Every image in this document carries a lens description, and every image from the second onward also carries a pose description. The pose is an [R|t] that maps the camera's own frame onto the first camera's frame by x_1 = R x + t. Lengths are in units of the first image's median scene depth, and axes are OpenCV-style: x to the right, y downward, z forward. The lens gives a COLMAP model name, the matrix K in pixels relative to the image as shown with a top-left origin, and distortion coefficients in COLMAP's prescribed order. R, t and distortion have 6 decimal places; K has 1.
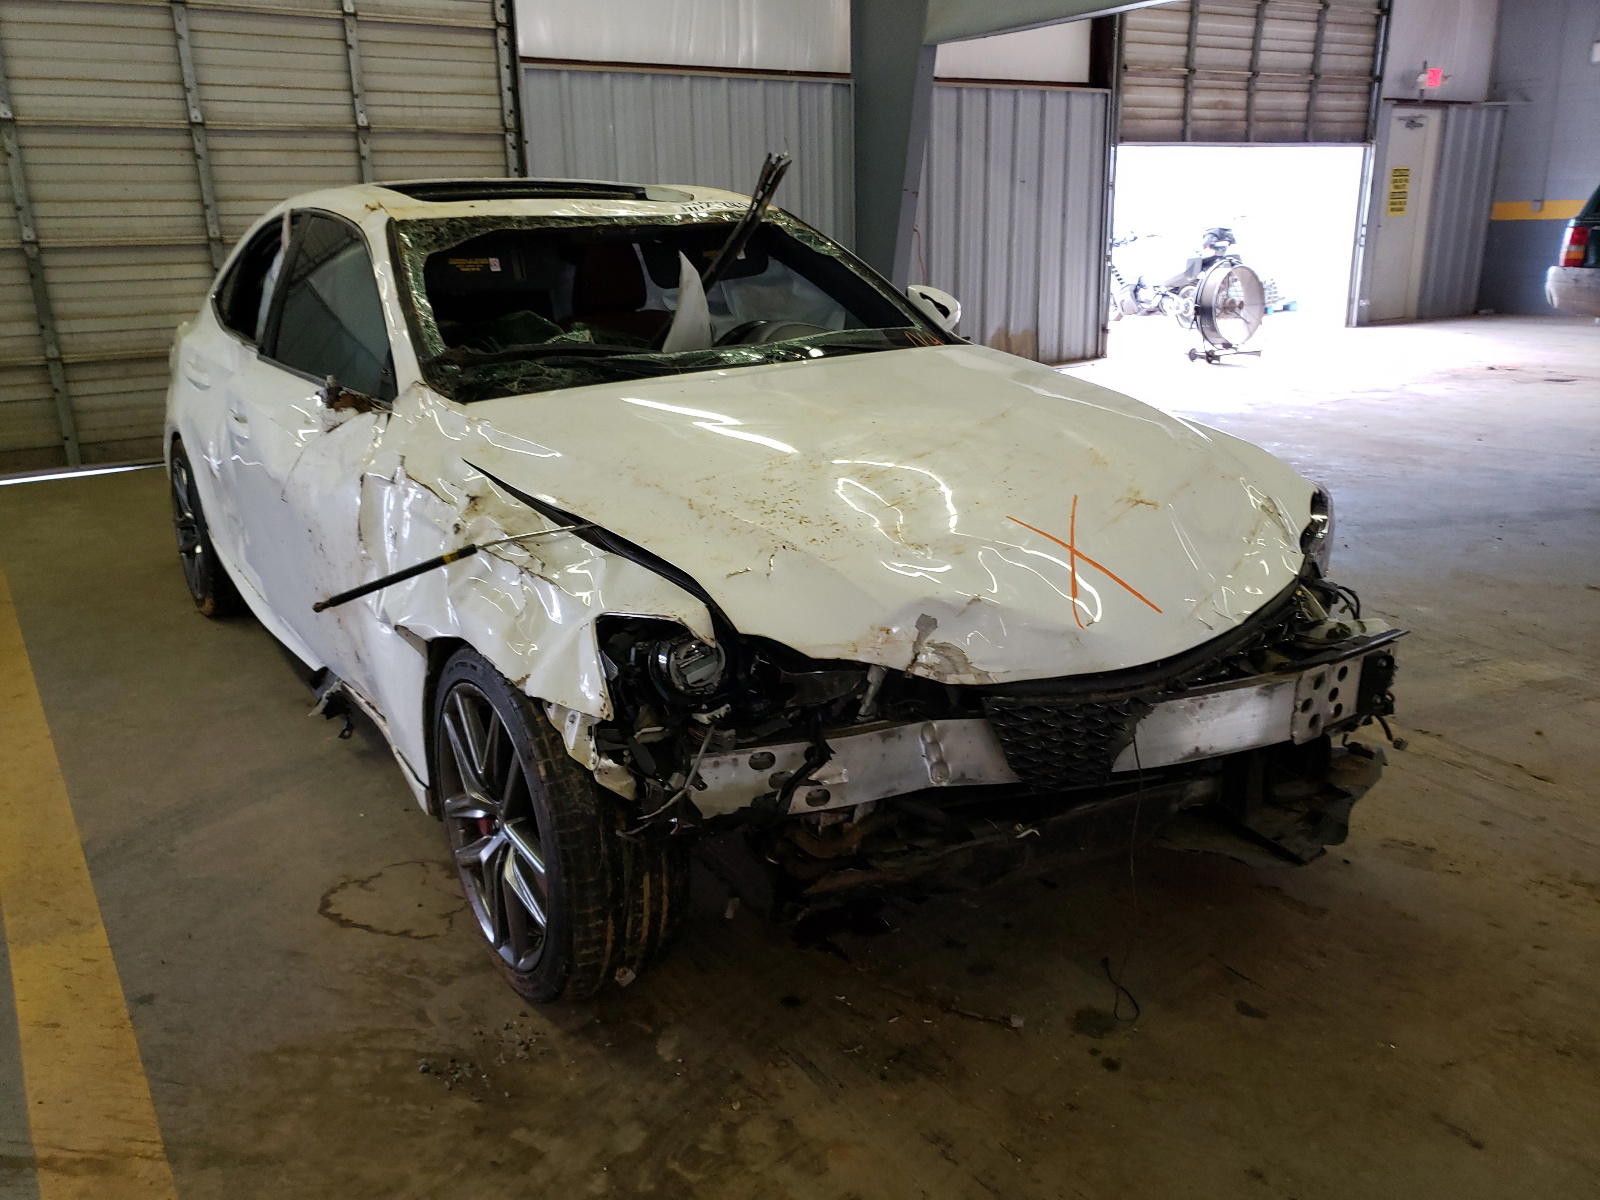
lens RADIAL K [[1264.0, 0, 800.0], [0, 1264.0, 600.0], [0, 0, 1]] dist [-0.039116, 0.083548]
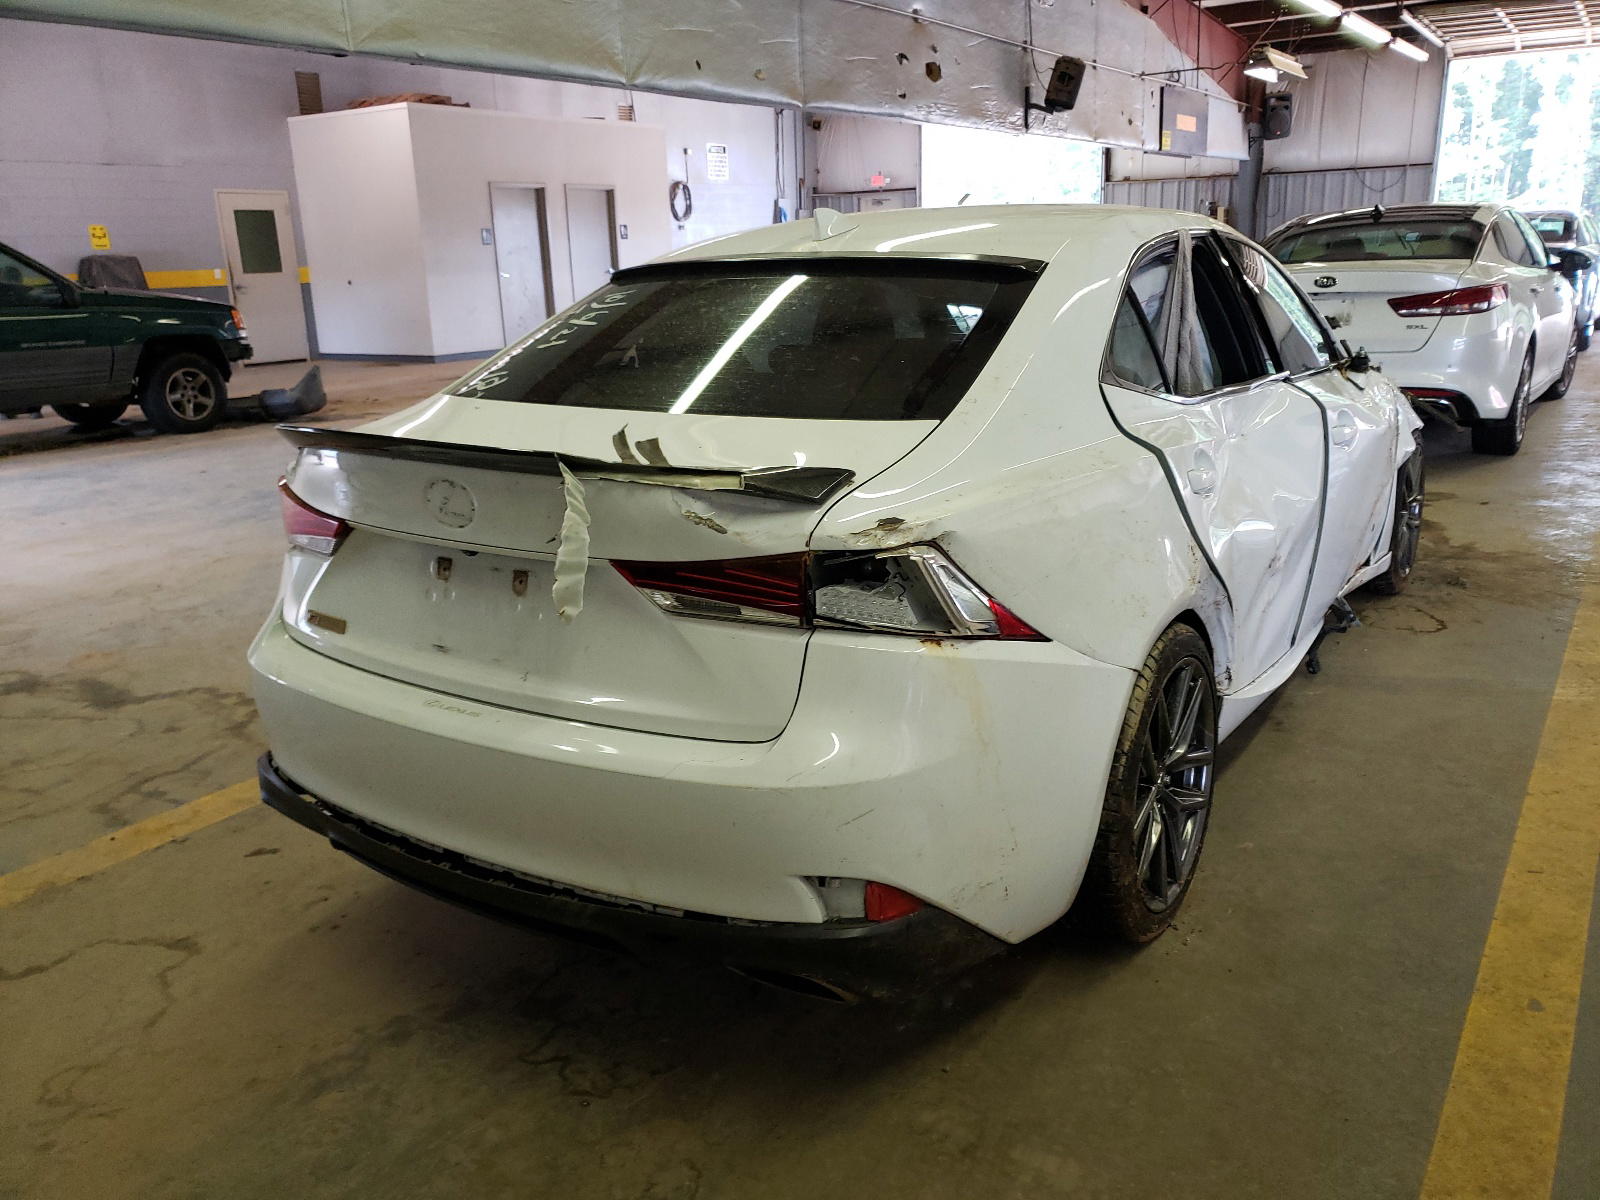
lens RADIAL K [[1252.6, 0, 820.9], [0, 1252.6, 579.7], [0, 0, 1]] dist [-0.002816, 0.010041]
pose [[-0.378470, -0.202265, 0.903244, -0.516606], [0.309821, 0.891862, 0.329535, -0.209068], [-0.872222, 0.404563, -0.274877, 0.709435]]
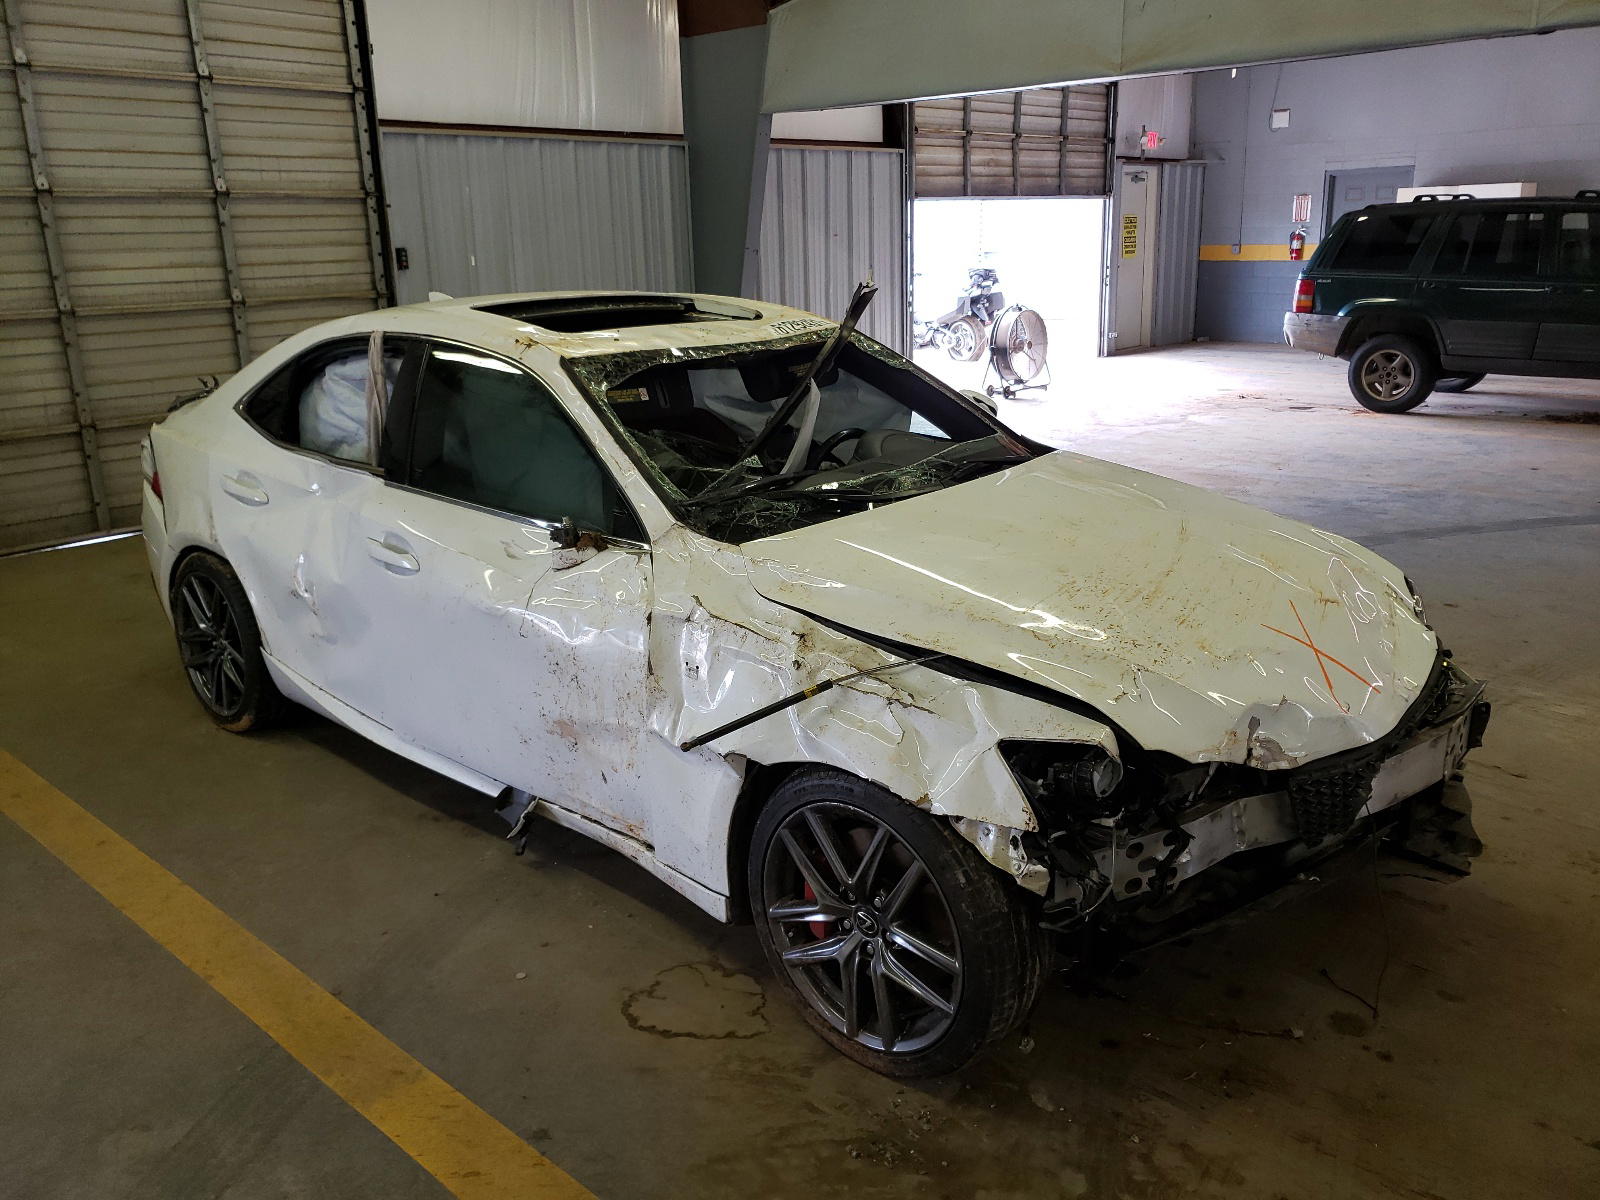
lens RADIAL K [[1252.6, 0, 820.9], [0, 1252.6, 579.7], [0, 0, 1]] dist [-0.002816, 0.010041]
pose [[0.968314, -0.063905, 0.241423, -0.148095], [0.069753, 0.997440, -0.015743, -0.032966], [-0.239799, 0.032084, 0.970292, -0.025900]]
